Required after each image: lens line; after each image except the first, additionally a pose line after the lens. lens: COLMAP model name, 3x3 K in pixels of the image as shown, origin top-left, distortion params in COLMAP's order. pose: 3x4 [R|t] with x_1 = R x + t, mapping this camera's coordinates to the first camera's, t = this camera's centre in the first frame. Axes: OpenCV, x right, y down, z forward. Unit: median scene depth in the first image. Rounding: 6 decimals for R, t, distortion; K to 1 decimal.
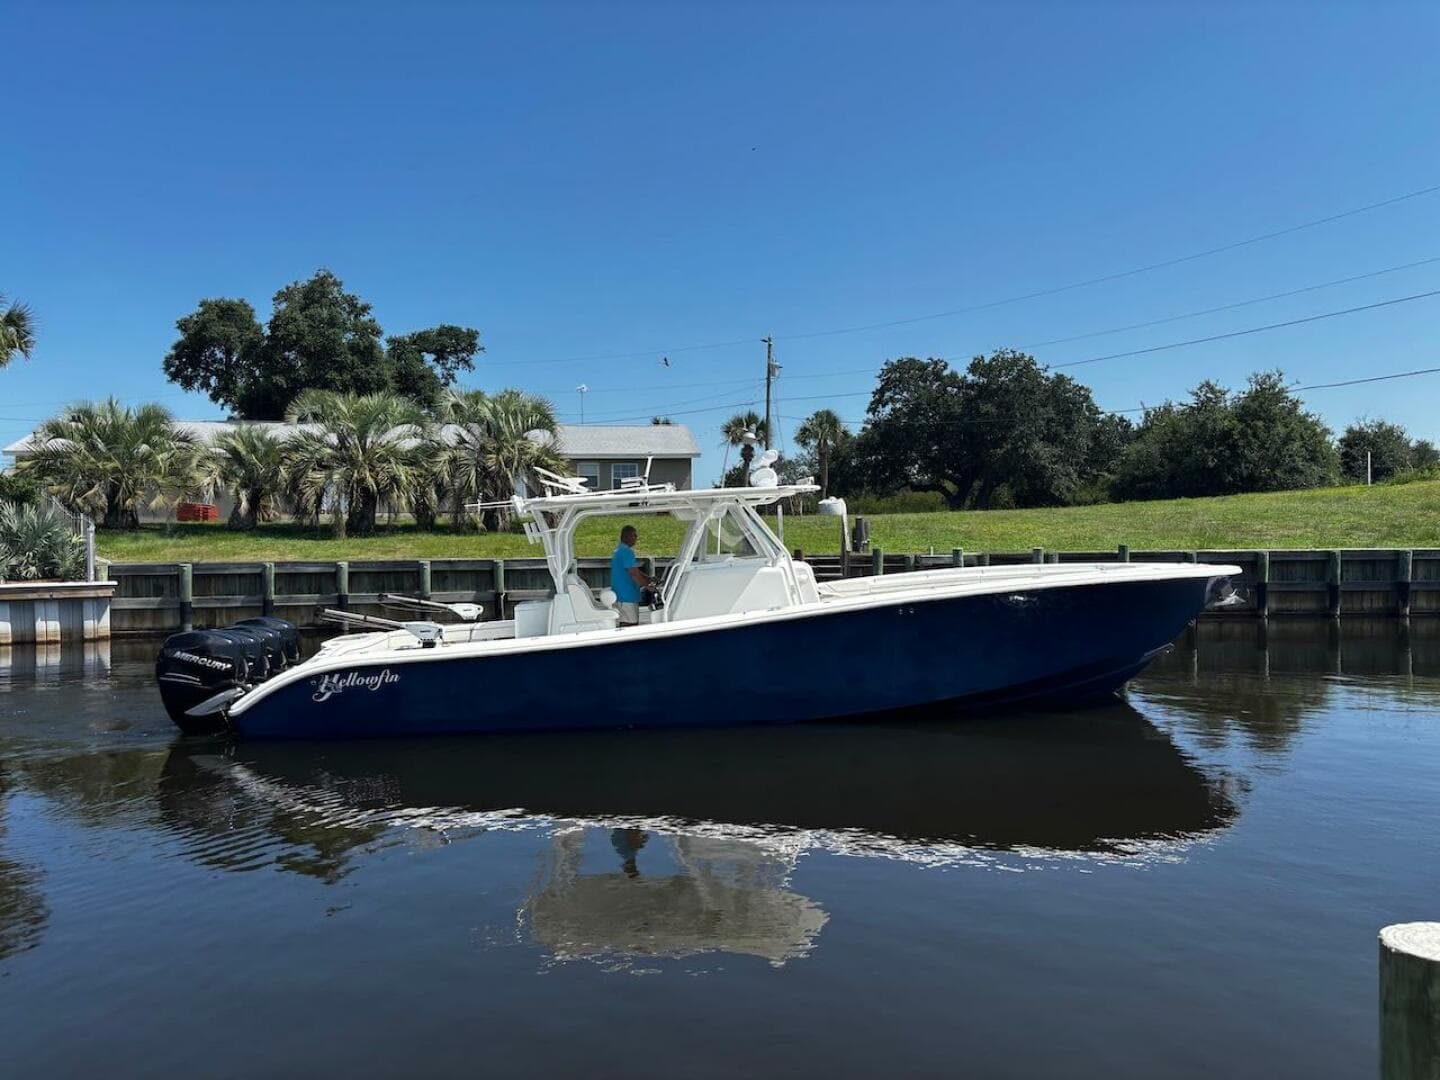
lens RADIAL K [[1142.7, 0, 673.0], [0, 1142.7, 564.1], [0, 0, 1]] dist [-0.054036, 0.033250]
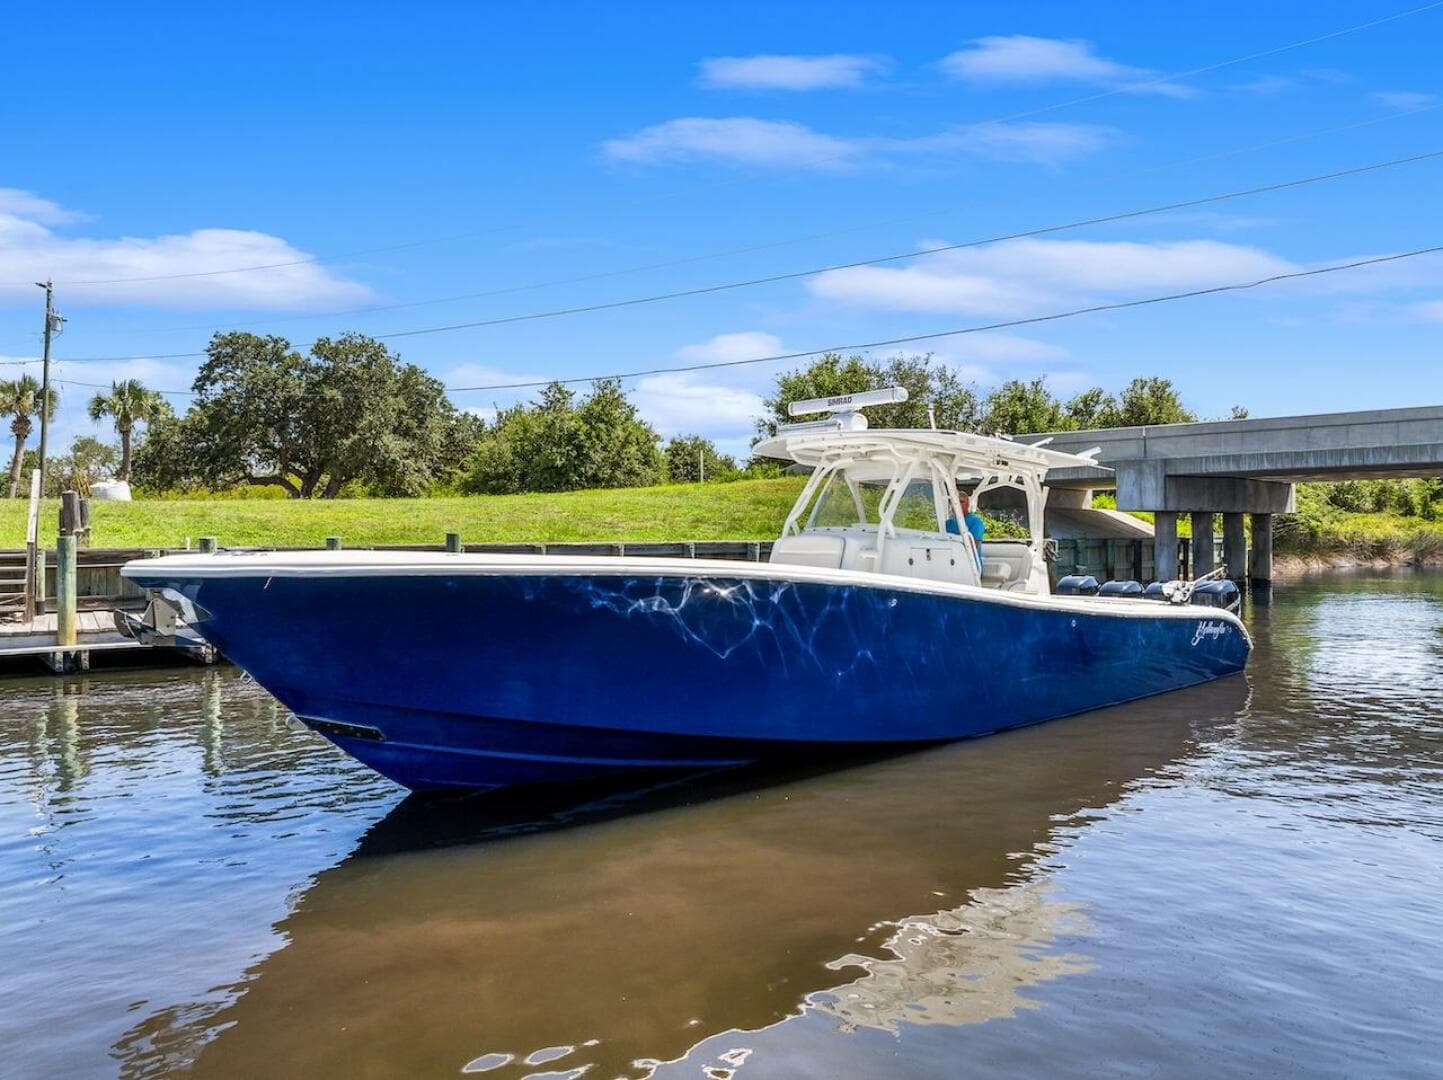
lens RADIAL K [[1078.0, 0, 728.1], [0, 1078.0, 532.6], [0, 0, 1]] dist [-0.062306, -0.008868]
pose [[0.824792, 0.004275, 0.565419, 0.052487], [0.013116, 0.999558, -0.026690, 0.001279], [-0.565283, 0.029430, 0.824372, 0.113201]]
